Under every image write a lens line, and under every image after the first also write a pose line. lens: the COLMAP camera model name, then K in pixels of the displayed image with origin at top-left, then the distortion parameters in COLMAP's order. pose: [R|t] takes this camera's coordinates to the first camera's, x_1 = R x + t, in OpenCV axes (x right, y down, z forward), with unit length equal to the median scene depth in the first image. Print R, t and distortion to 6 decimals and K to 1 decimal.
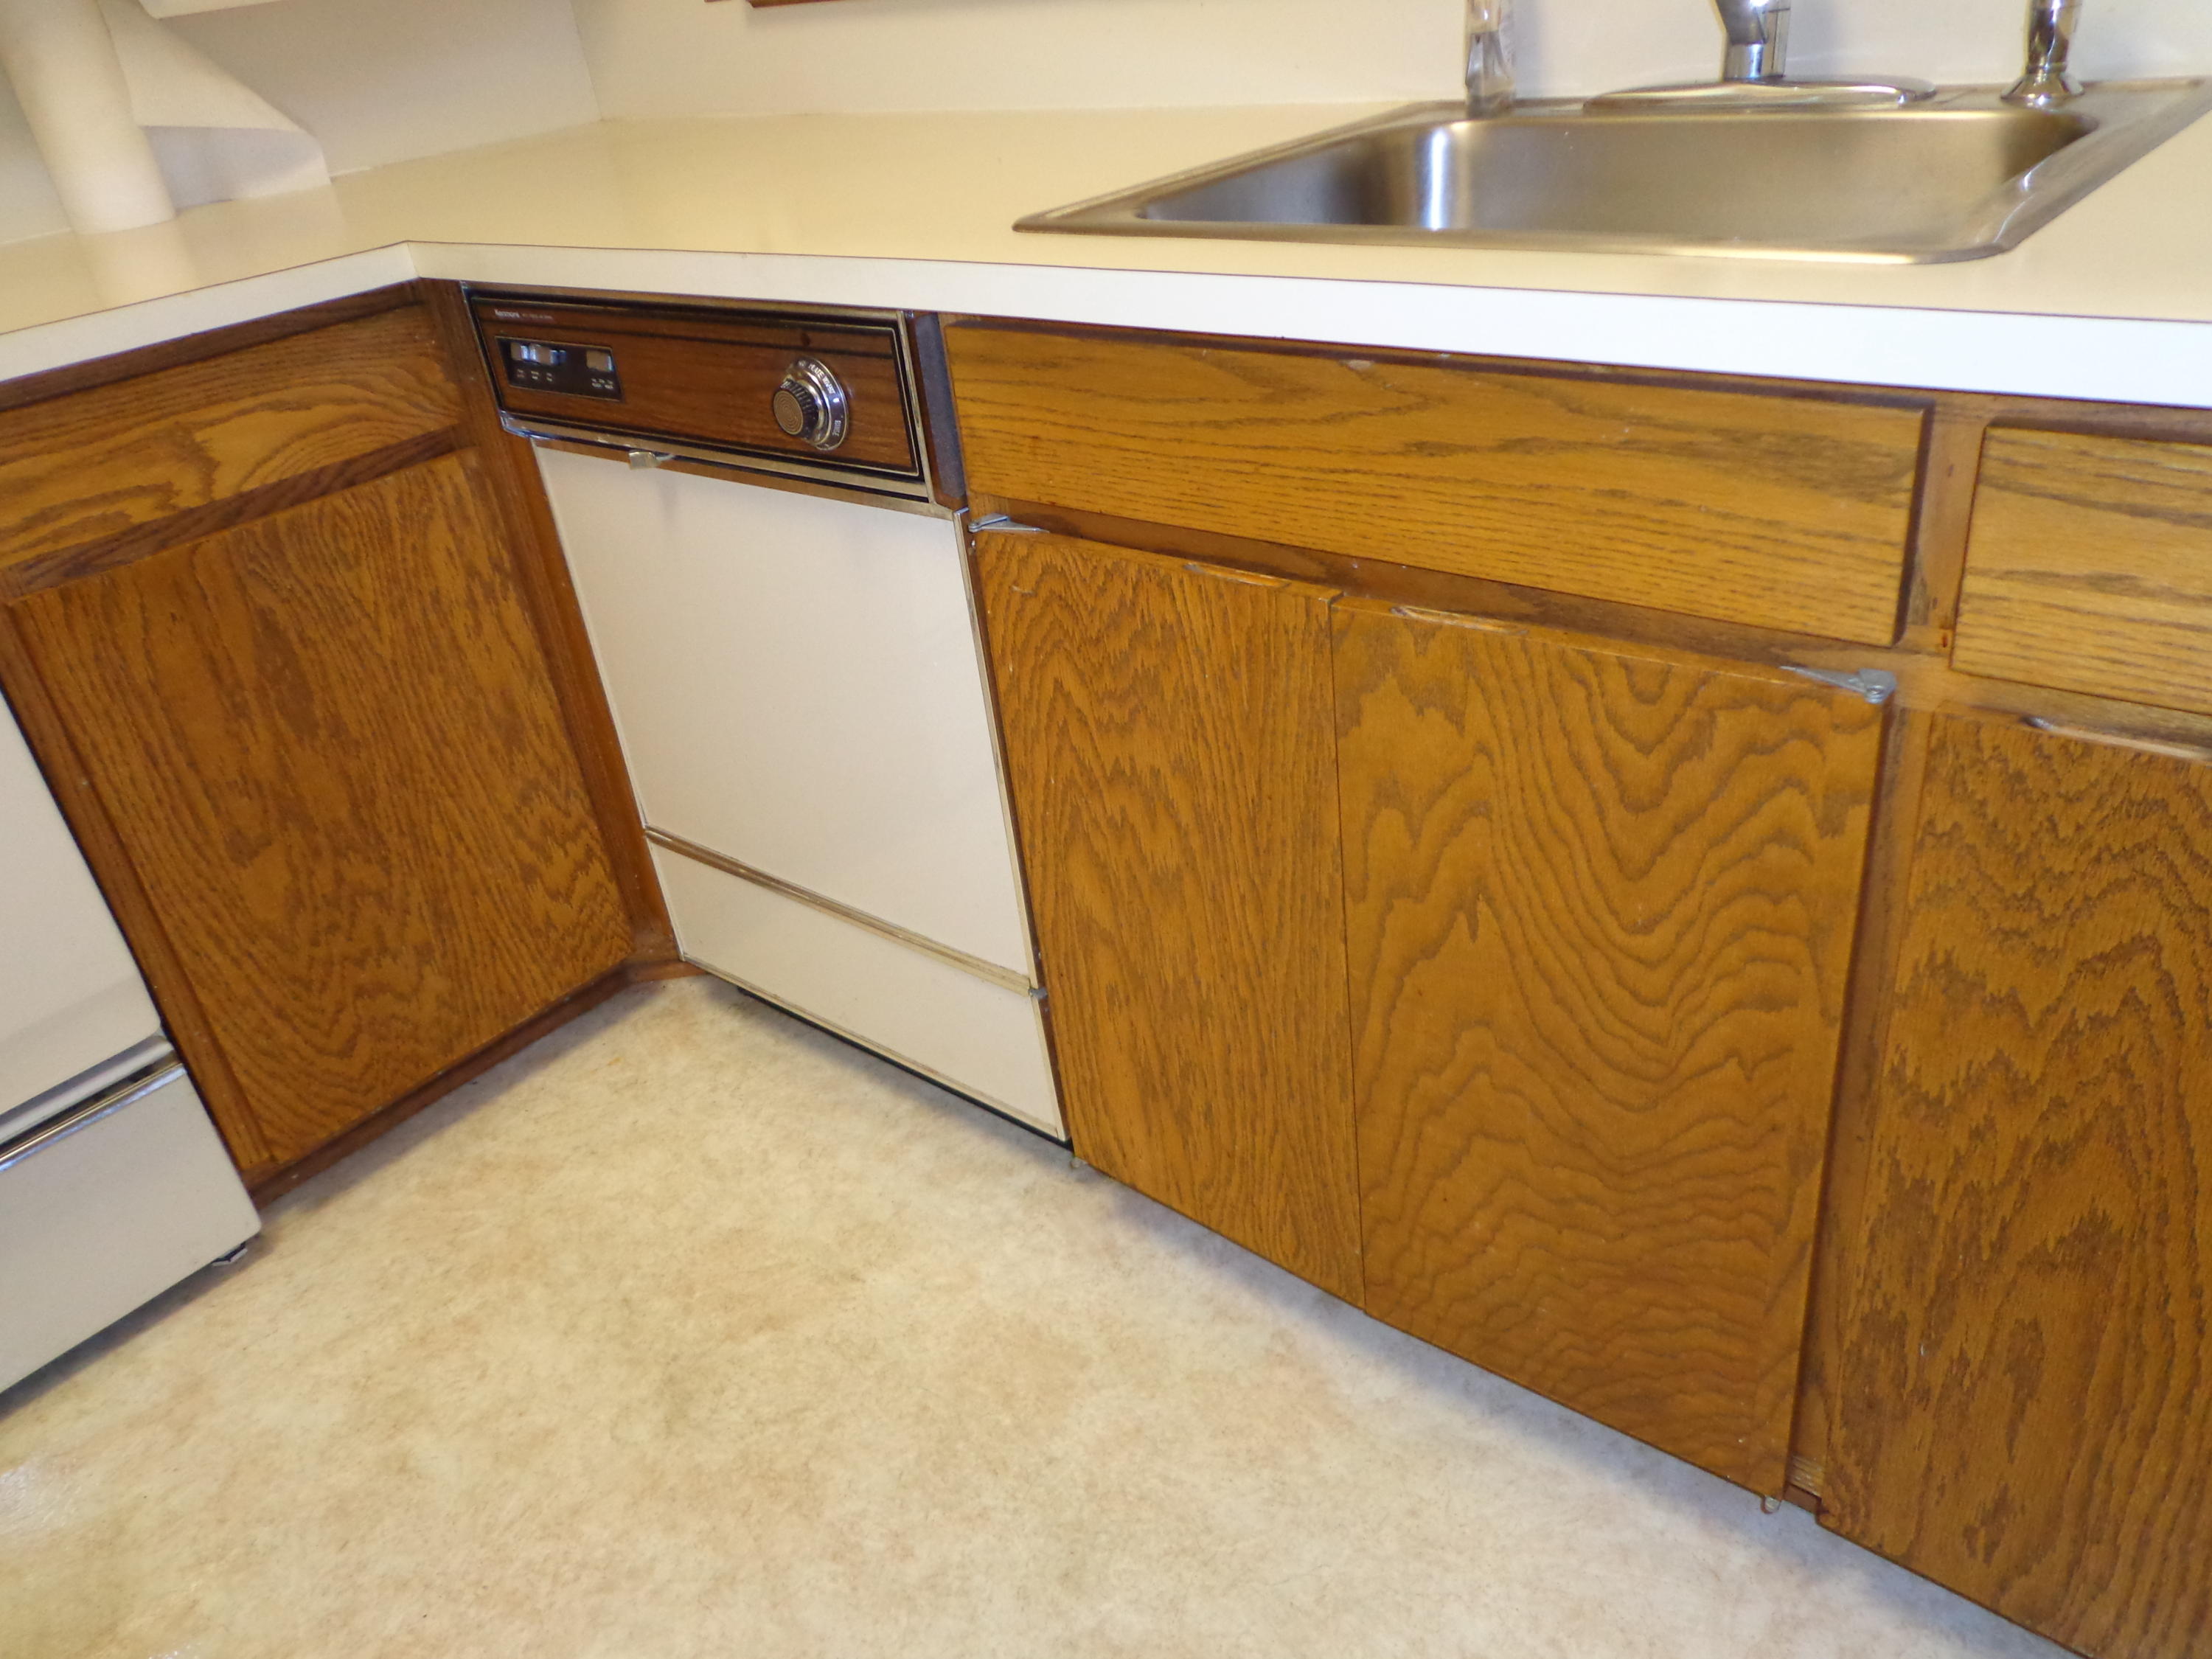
lens RADIAL K [[1620.1, 0, 1118.0], [0, 1620.1, 831.5], [0, 0, 1]] dist [-0.006467, 0.003433]
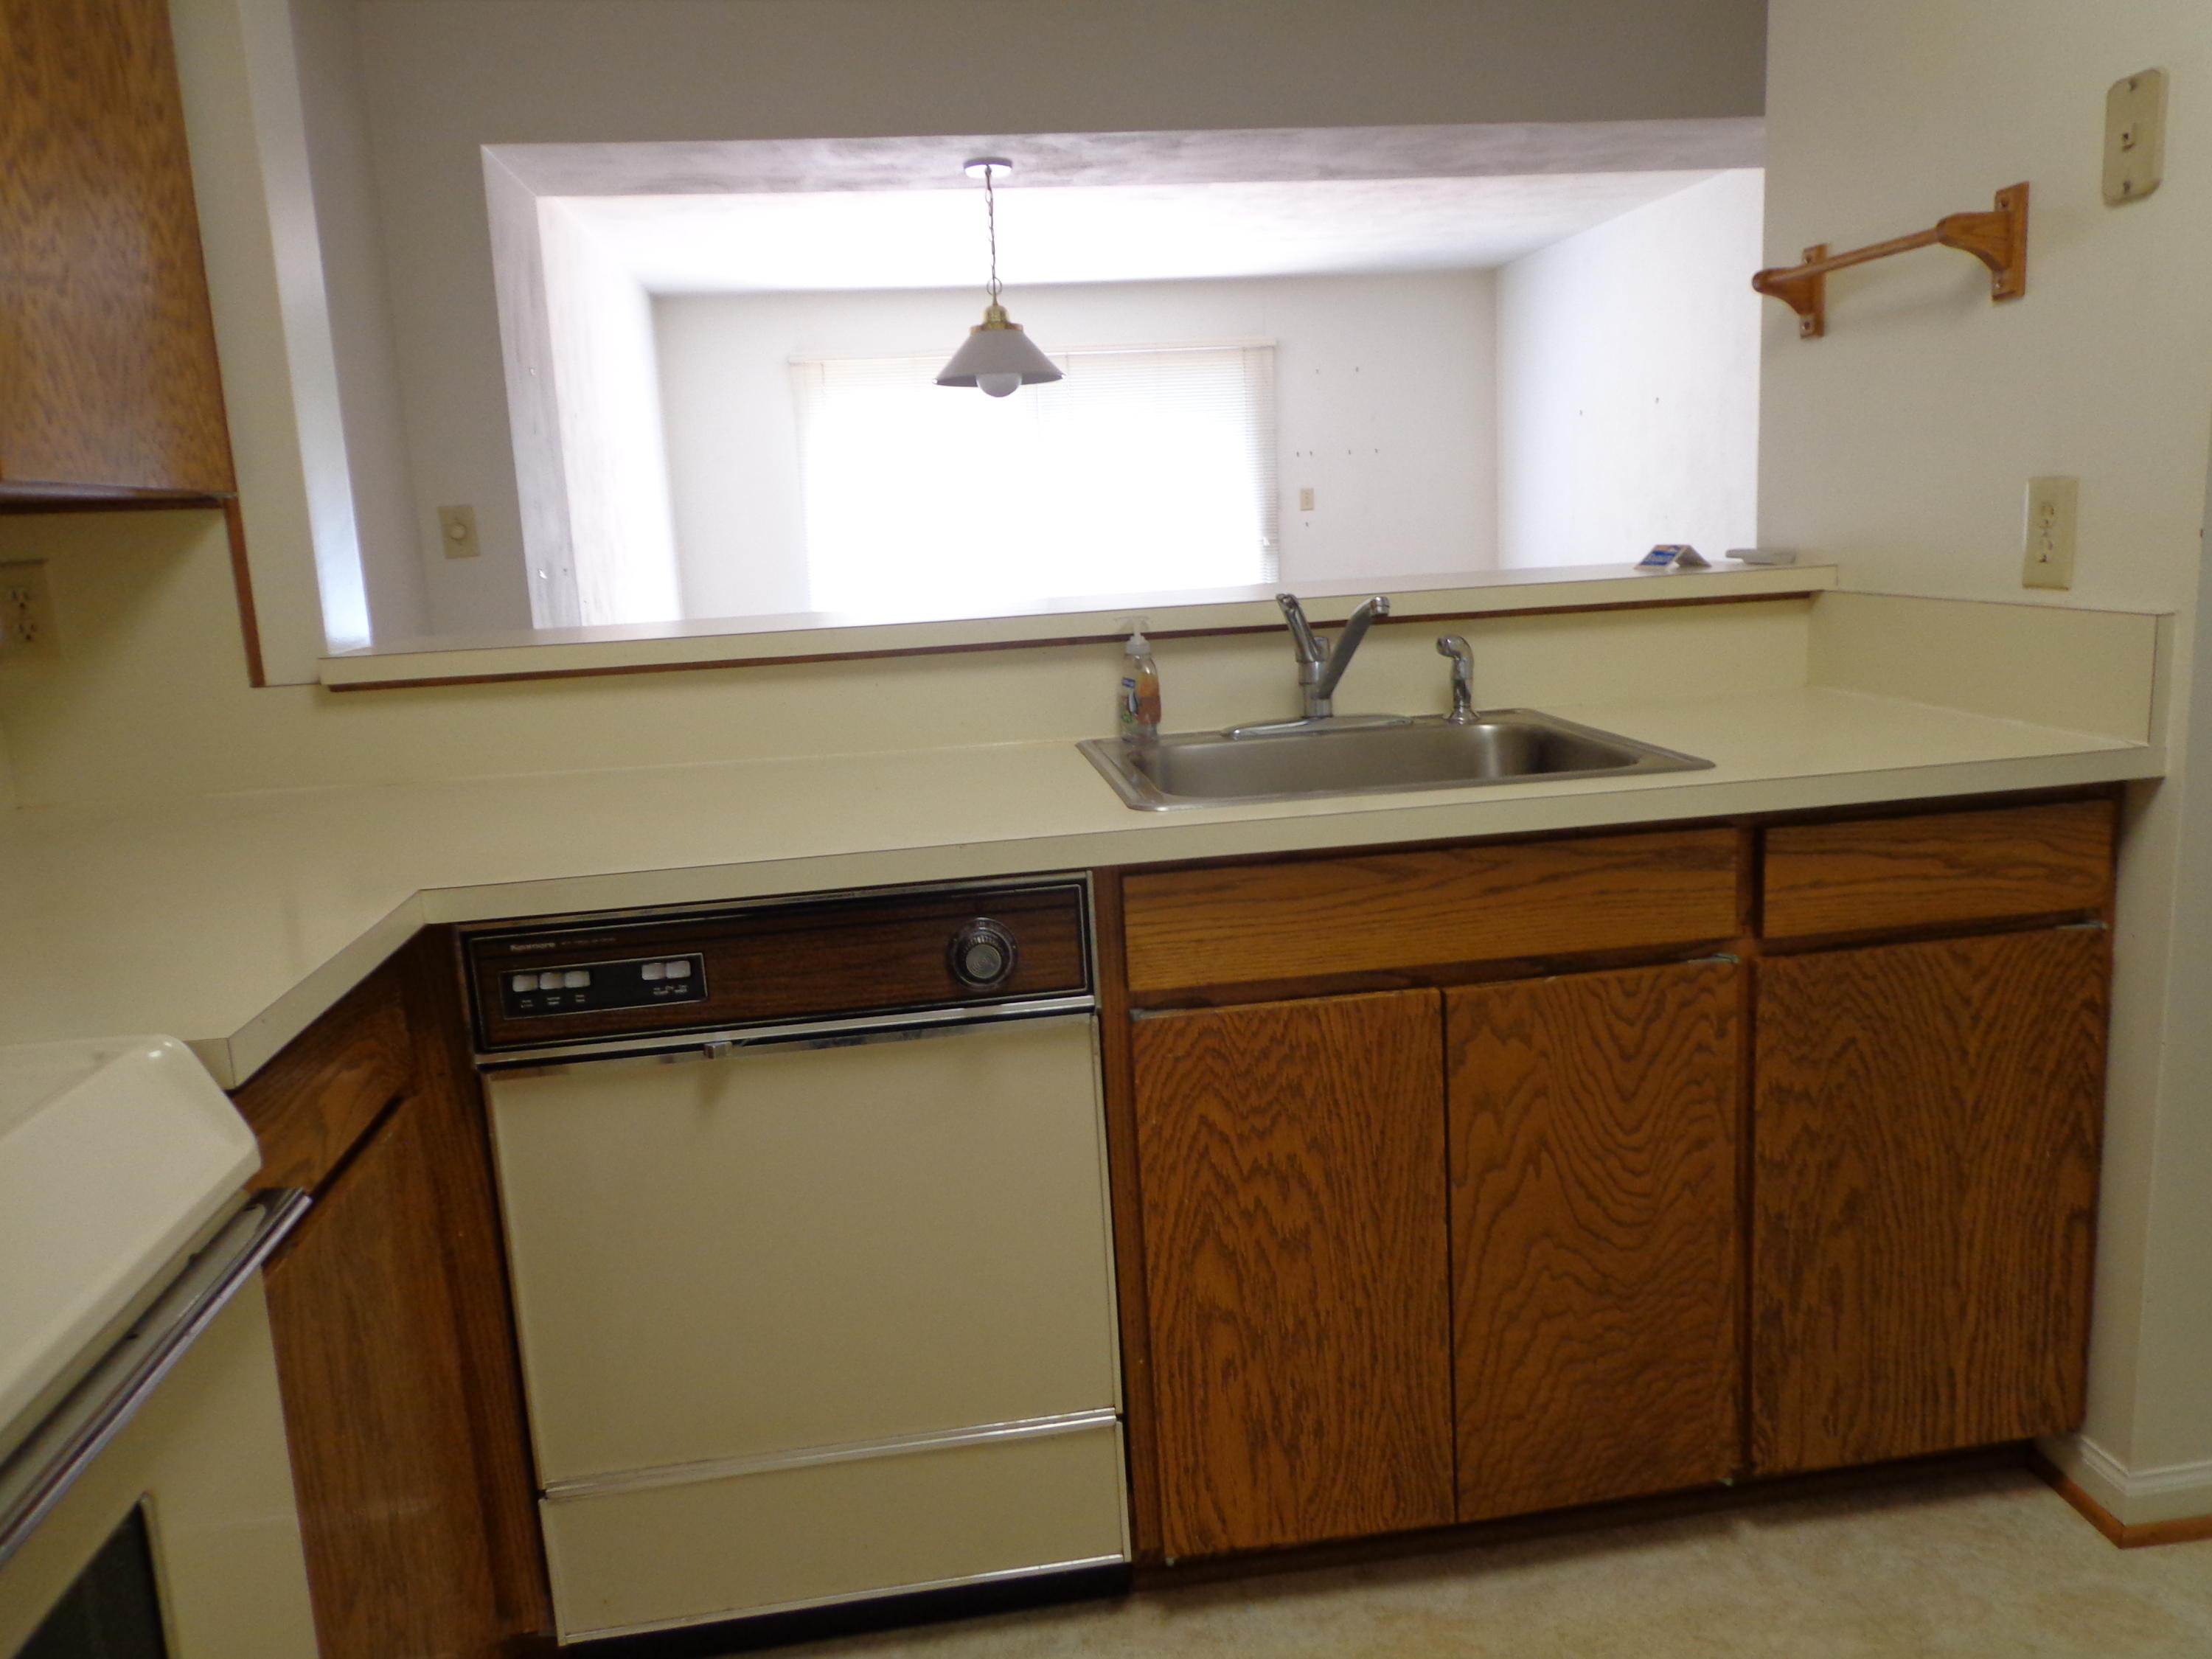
lens RADIAL K [[1620.1, 0, 1118.0], [0, 1620.1, 831.5], [0, 0, 1]] dist [-0.006467, 0.003433]
pose [[0.668300, -0.067365, 0.740835, -1.111609], [0.349565, 0.907525, -0.232816, -0.018052], [-0.656643, 0.414561, 0.630047, 0.088285]]
